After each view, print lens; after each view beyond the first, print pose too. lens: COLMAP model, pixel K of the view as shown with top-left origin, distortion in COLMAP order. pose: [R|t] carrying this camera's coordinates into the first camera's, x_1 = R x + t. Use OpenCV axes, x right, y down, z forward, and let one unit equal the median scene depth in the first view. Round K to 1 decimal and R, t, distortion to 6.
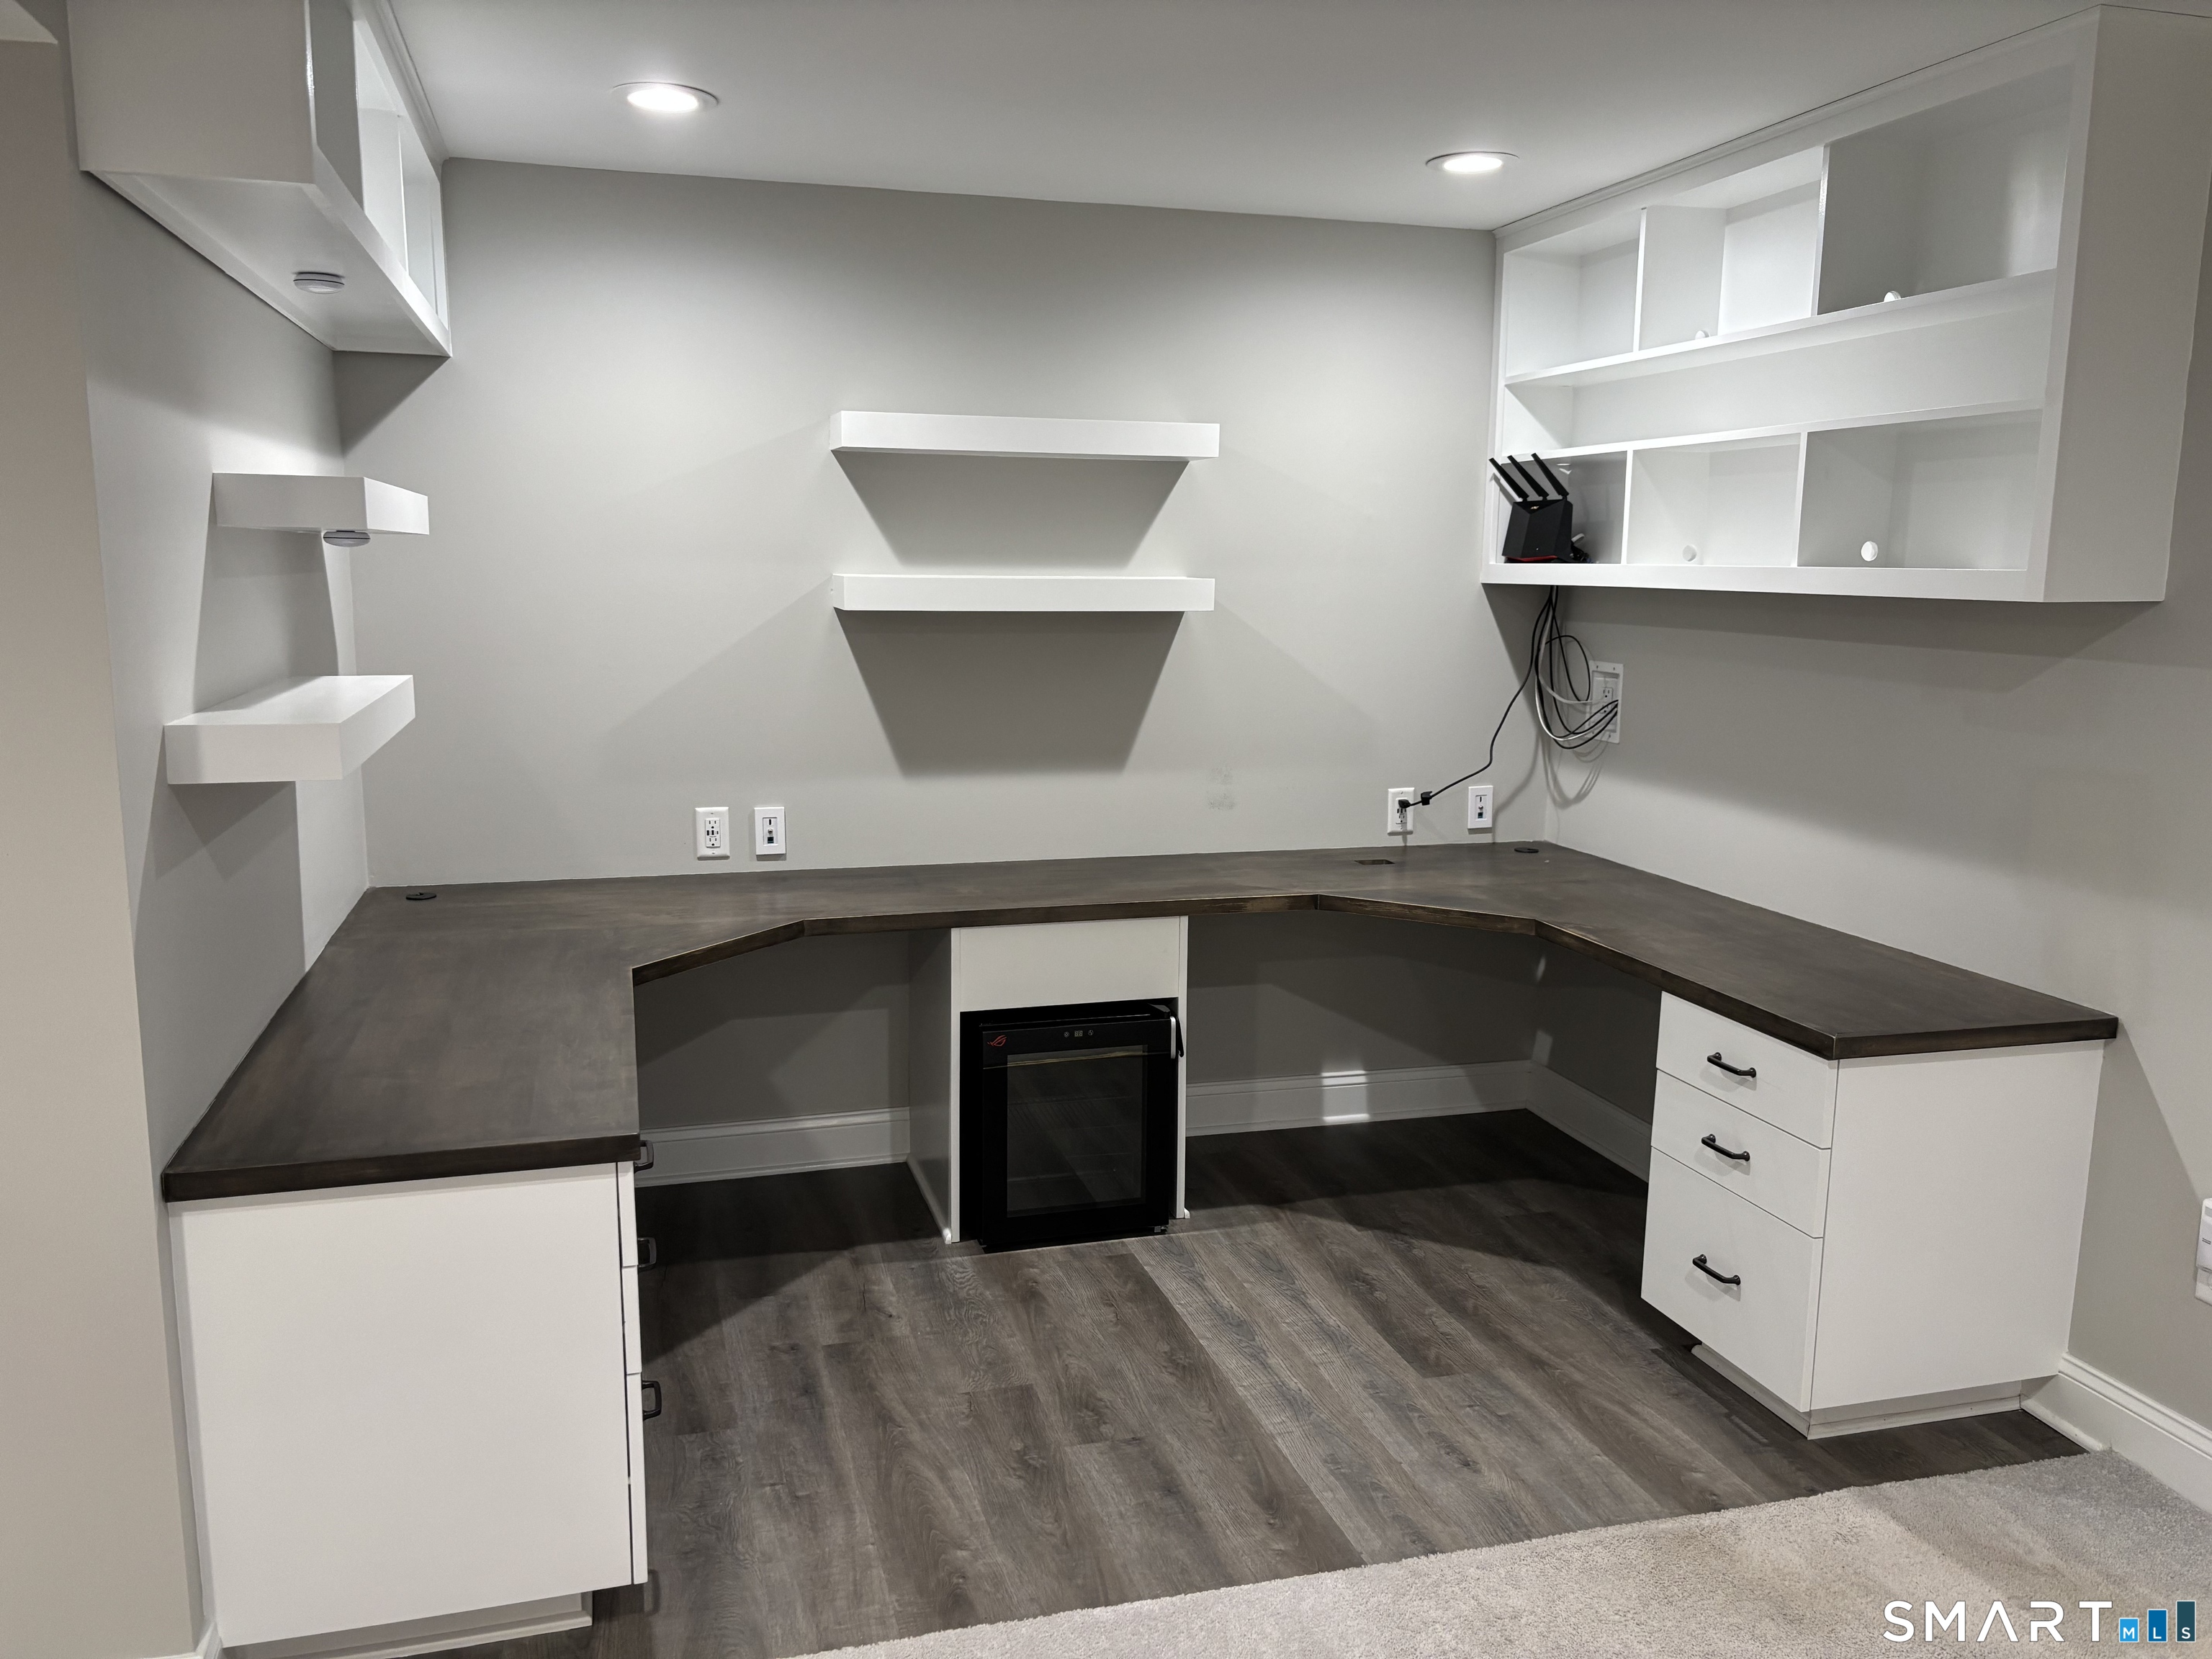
lens RADIAL K [[1669.6, 0, 1106.1], [0, 1669.6, 836.8], [0, 0, 1]] dist [0.050198, -0.023566]
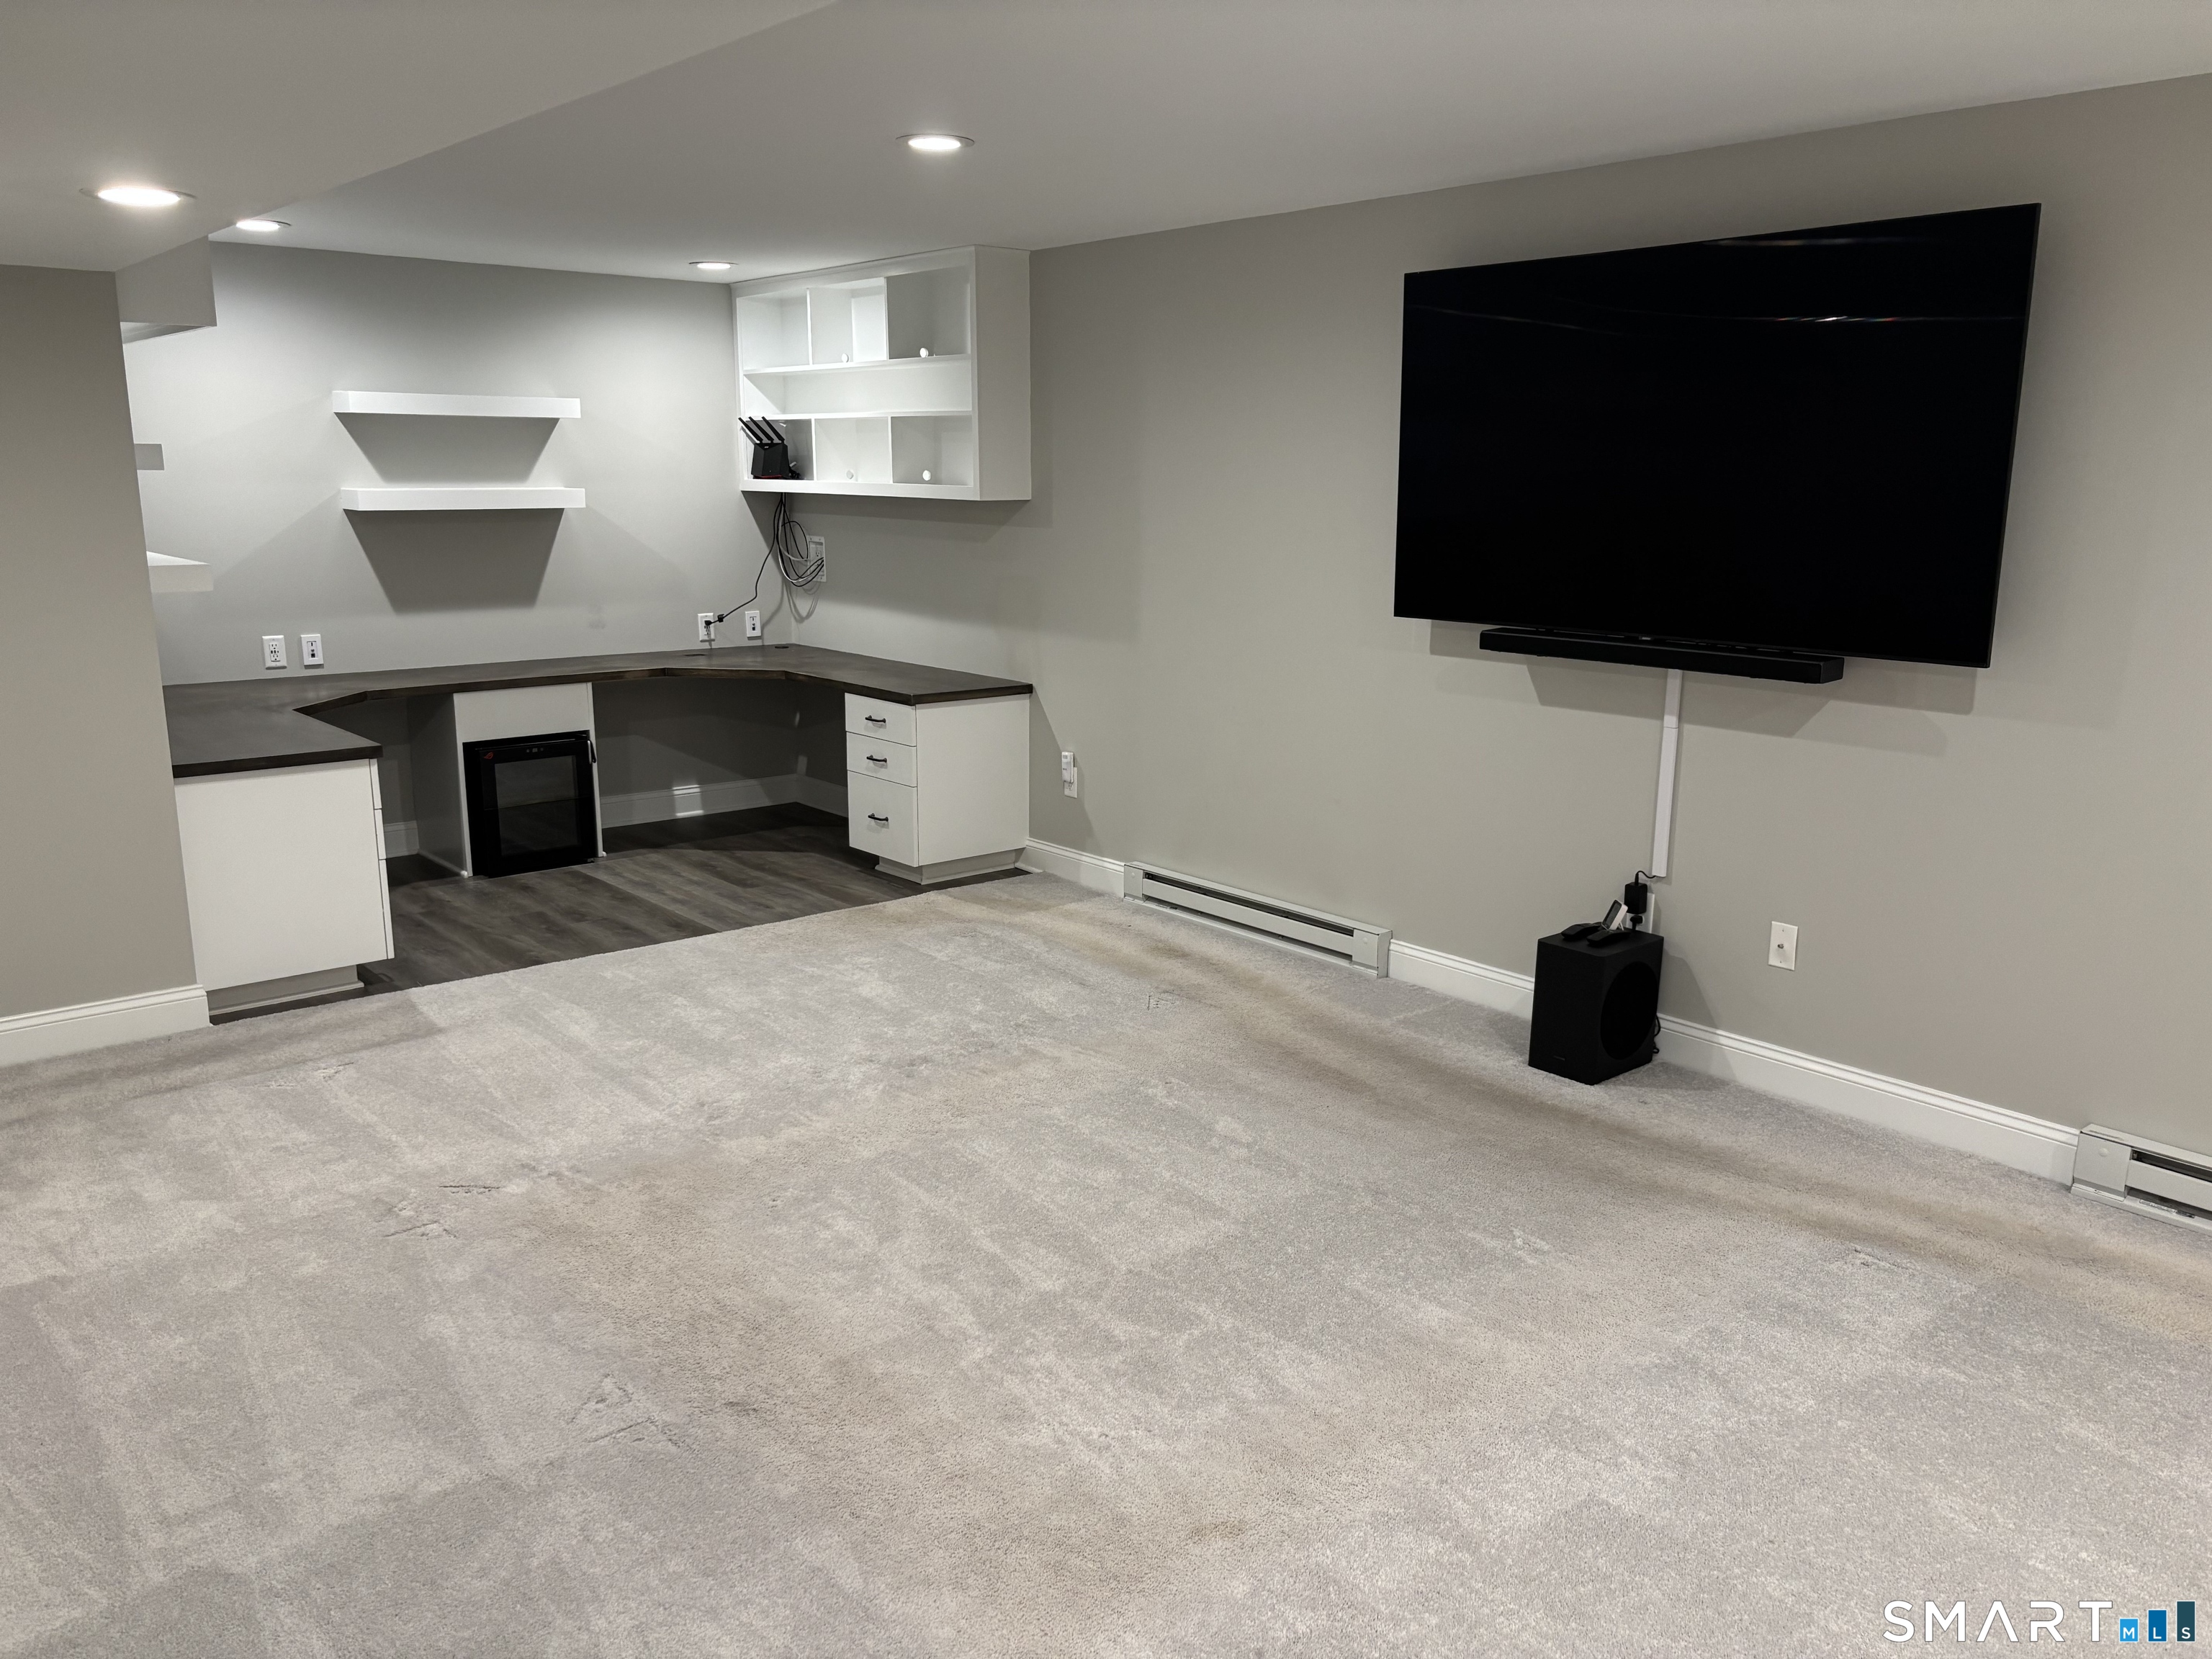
lens RADIAL K [[1669.6, 0, 1118.2], [0, 1669.6, 826.2], [0, 0, 1]] dist [0.050198, -0.023566]
pose [[0.909989, -0.094291, 0.403768, -0.177476], [0.073347, 0.995049, 0.067066, 0.121744], [-0.408093, -0.031414, 0.912400, -0.867683]]
